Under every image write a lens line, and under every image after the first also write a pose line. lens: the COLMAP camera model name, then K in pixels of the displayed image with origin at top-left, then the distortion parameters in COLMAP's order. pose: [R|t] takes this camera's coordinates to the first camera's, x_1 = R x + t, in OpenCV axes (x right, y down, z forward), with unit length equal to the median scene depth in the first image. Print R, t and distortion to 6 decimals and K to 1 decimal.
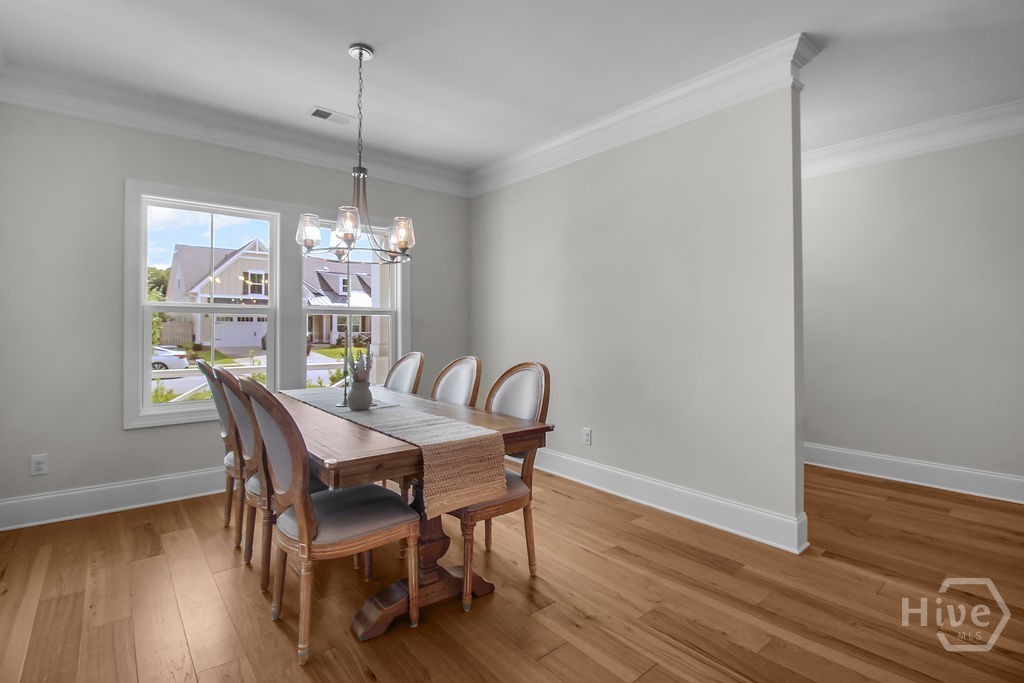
lens RADIAL K [[488.4, 0, 521.9], [0, 488.4, 338.8], [0, 0, 1]] dist [-0.000758, -0.014748]
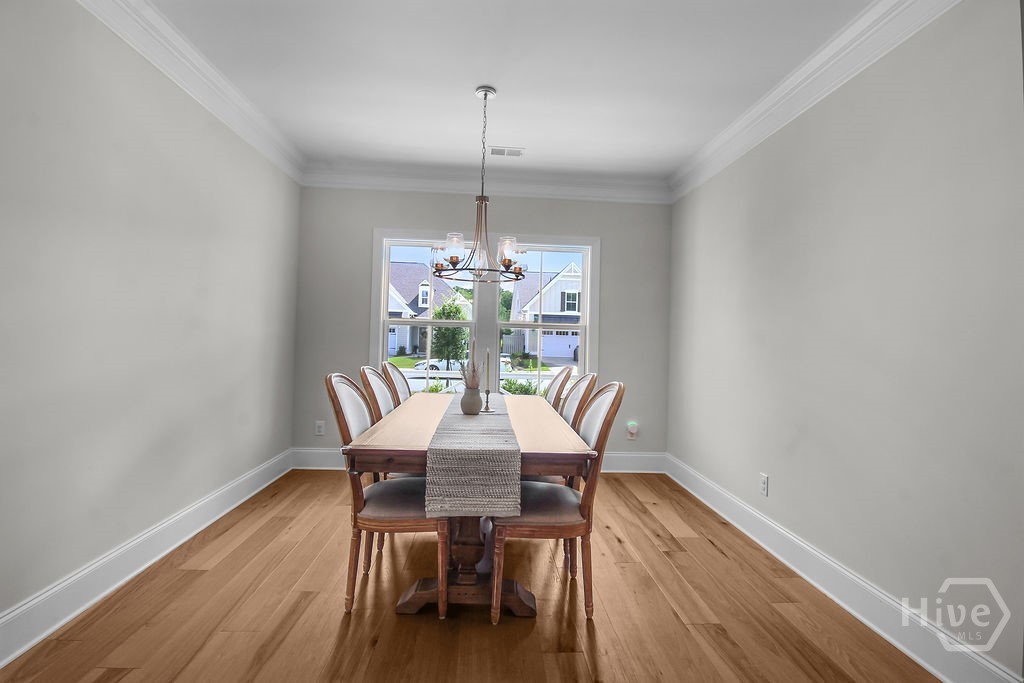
lens RADIAL K [[491.4, 0, 512.0], [0, 491.4, 341.5], [0, 0, 1]] dist [-0.011417, 0.000212]
pose [[0.801621, 0.024596, -0.597327, 0.278970], [-0.040593, 0.999087, -0.013338, -0.005212], [0.596453, 0.034939, 0.801887, 0.108762]]
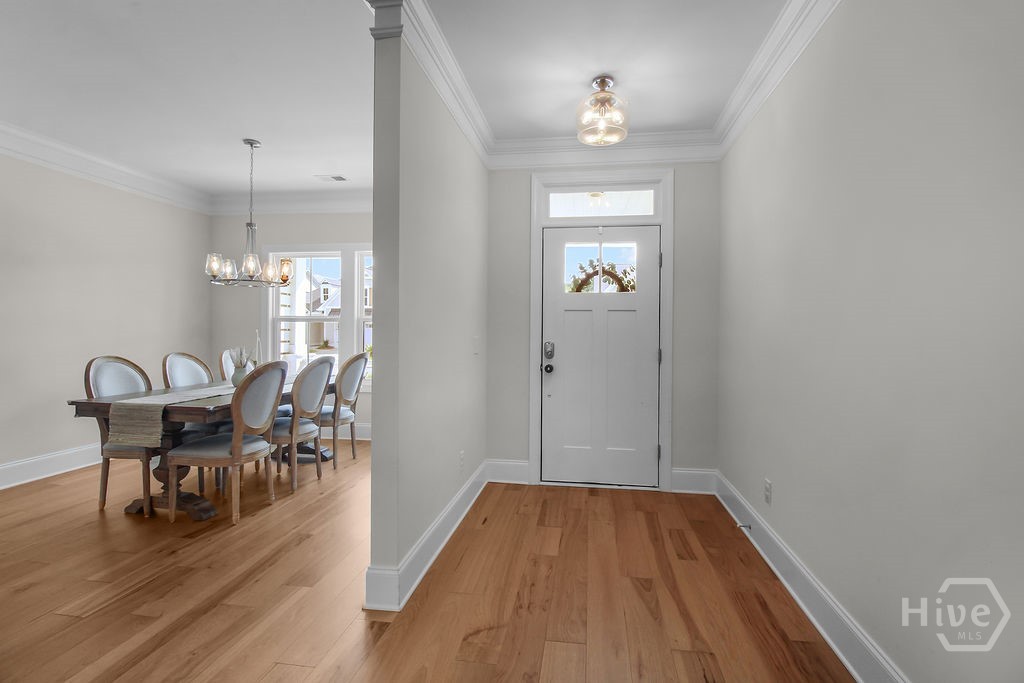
lens RADIAL K [[488.4, 0, 521.9], [0, 488.4, 338.8], [0, 0, 1]] dist [-0.000758, -0.014748]
pose [[0.662300, 0.014356, -0.749101, 0.943476], [-0.015162, 0.999868, 0.005757, -0.014691], [0.749085, 0.007545, 0.662431, 0.453739]]
